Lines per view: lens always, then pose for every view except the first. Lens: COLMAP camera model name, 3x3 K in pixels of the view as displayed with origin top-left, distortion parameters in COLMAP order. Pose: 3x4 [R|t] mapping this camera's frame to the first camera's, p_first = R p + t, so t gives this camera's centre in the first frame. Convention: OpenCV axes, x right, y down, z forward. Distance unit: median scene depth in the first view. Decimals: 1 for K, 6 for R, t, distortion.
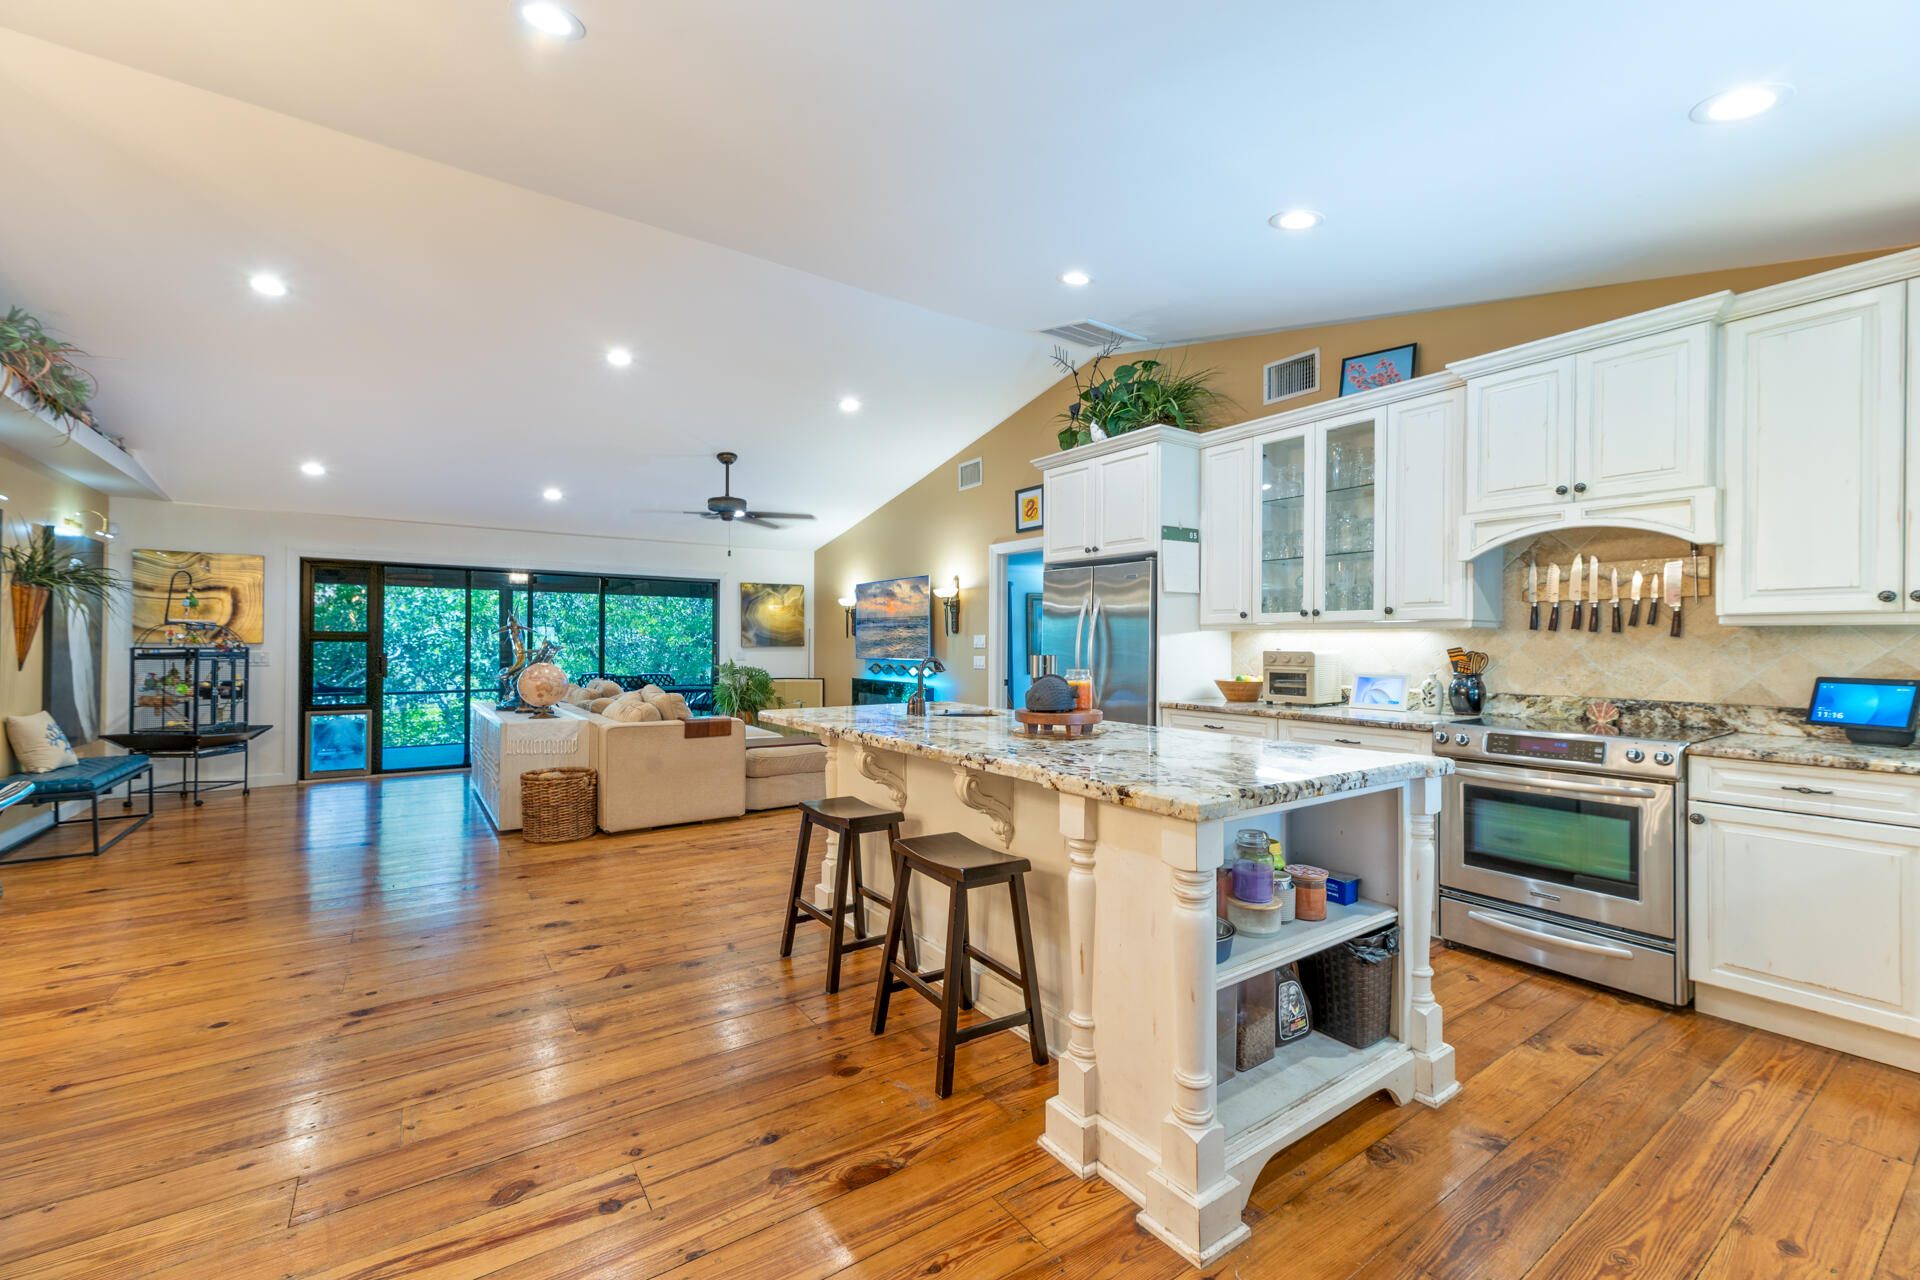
lens RADIAL K [[780.0, 0, 1017.8], [0, 780.0, 642.4], [0, 0, 1]] dist [0.008487, -0.000394]
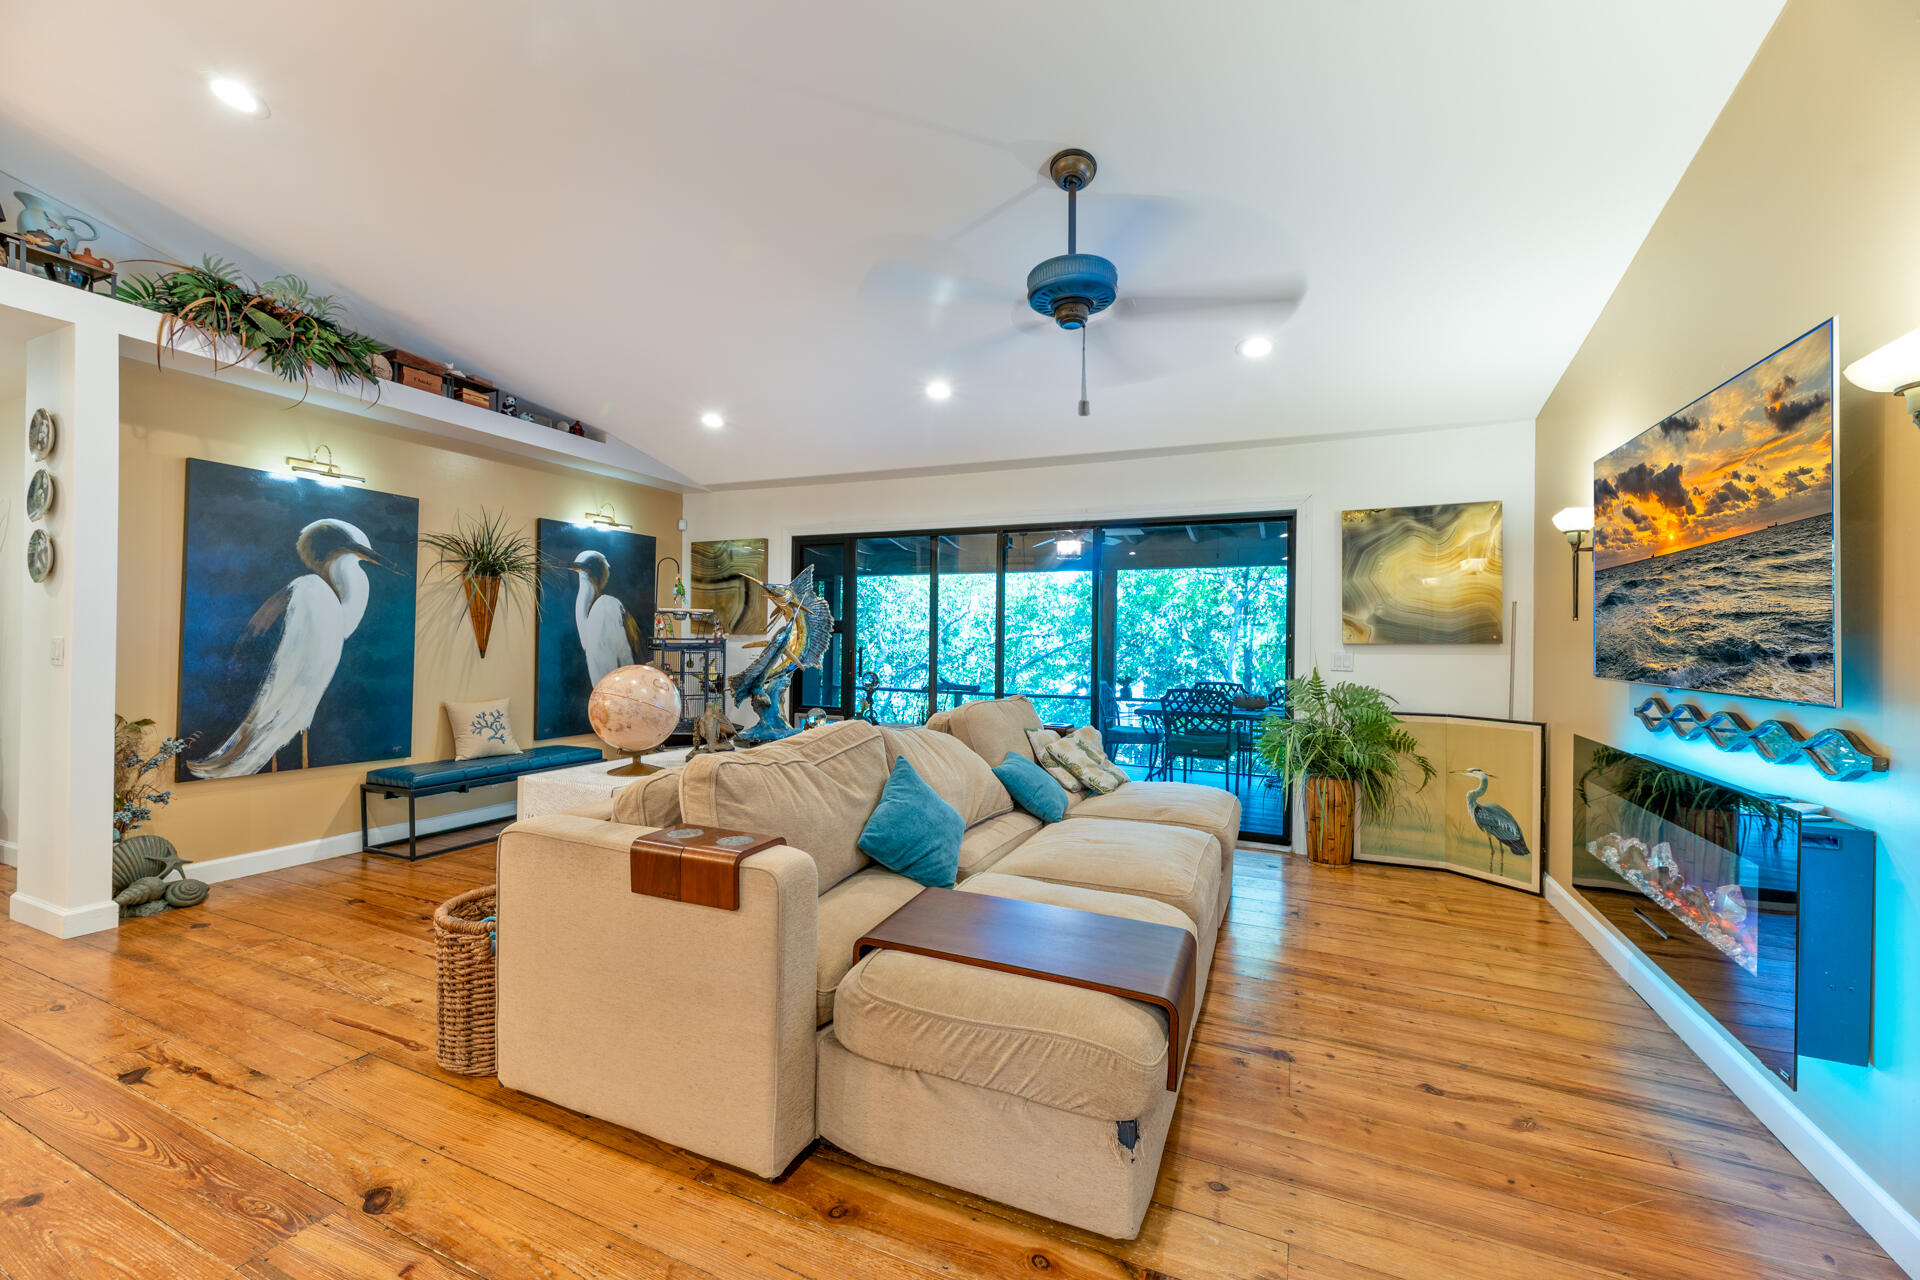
lens RADIAL K [[781.4, 0, 959.8], [0, 781.4, 635.5], [0, 0, 1]] dist [-0.000294, 0.000309]
pose [[0.472942, -0.001064, -0.881093, -0.048123], [-0.005069, 0.999979, -0.003929, 0.005425], [0.881079, 0.006324, 0.472927, 0.774642]]
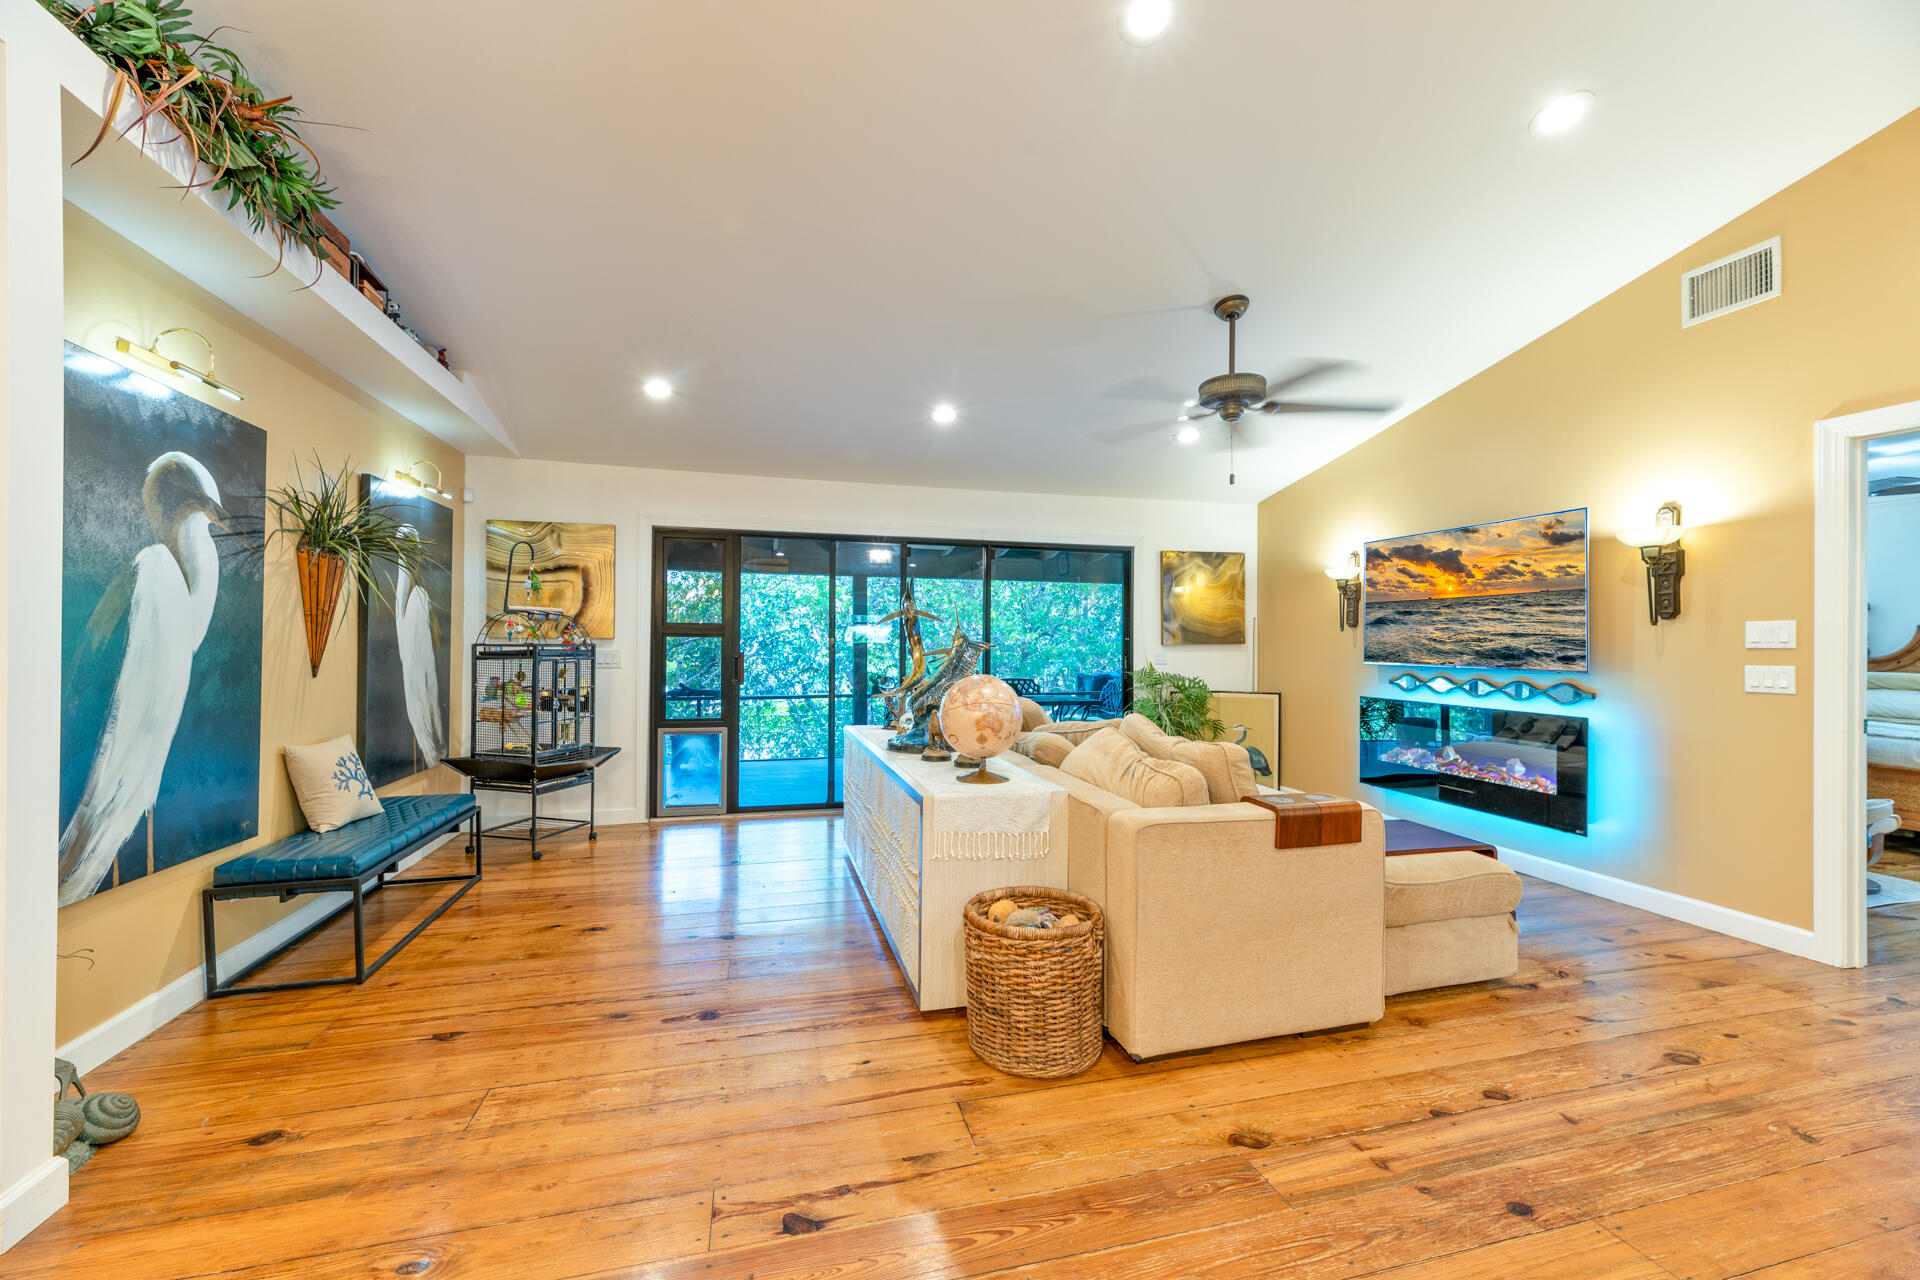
lens RADIAL K [[781.4, 0, 980.3], [0, 781.4, 637.5], [0, 0, 1]] dist [-0.000294, 0.000309]
pose [[0.926298, -0.000833, -0.376792, -0.339935], [-0.000006, 0.999998, -0.002226, 0.001858], [0.376793, 0.002064, 0.926295, 0.427180]]
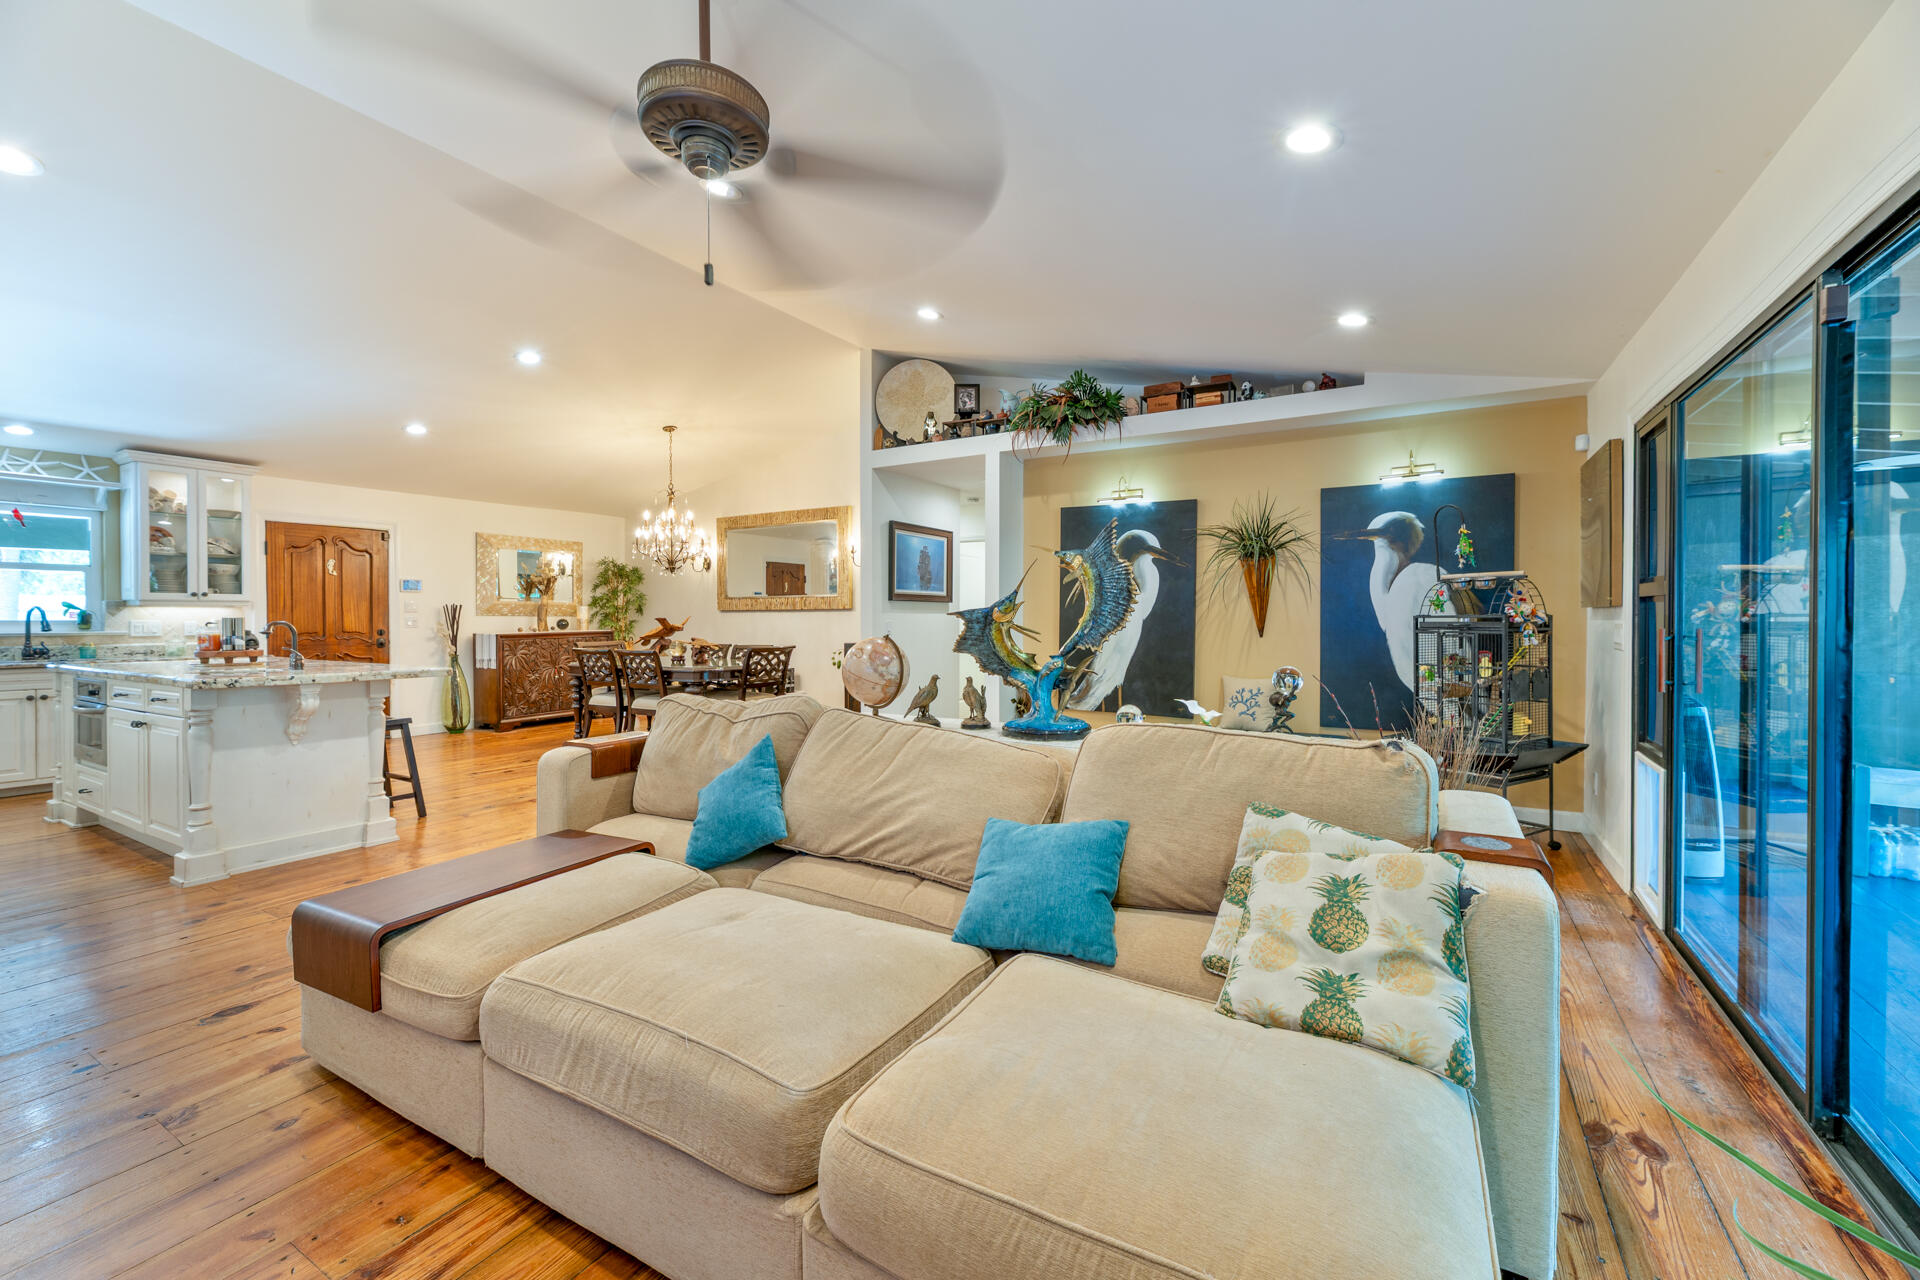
lens RADIAL K [[781.4, 0, 984.8], [0, 781.4, 626.1], [0, 0, 1]] dist [-0.000294, 0.000309]
pose [[-0.933347, -0.001859, -0.358970, -0.384521], [-0.001098, 0.999997, -0.002325, 0.017481], [0.358973, -0.001776, -0.933346, 1.348008]]
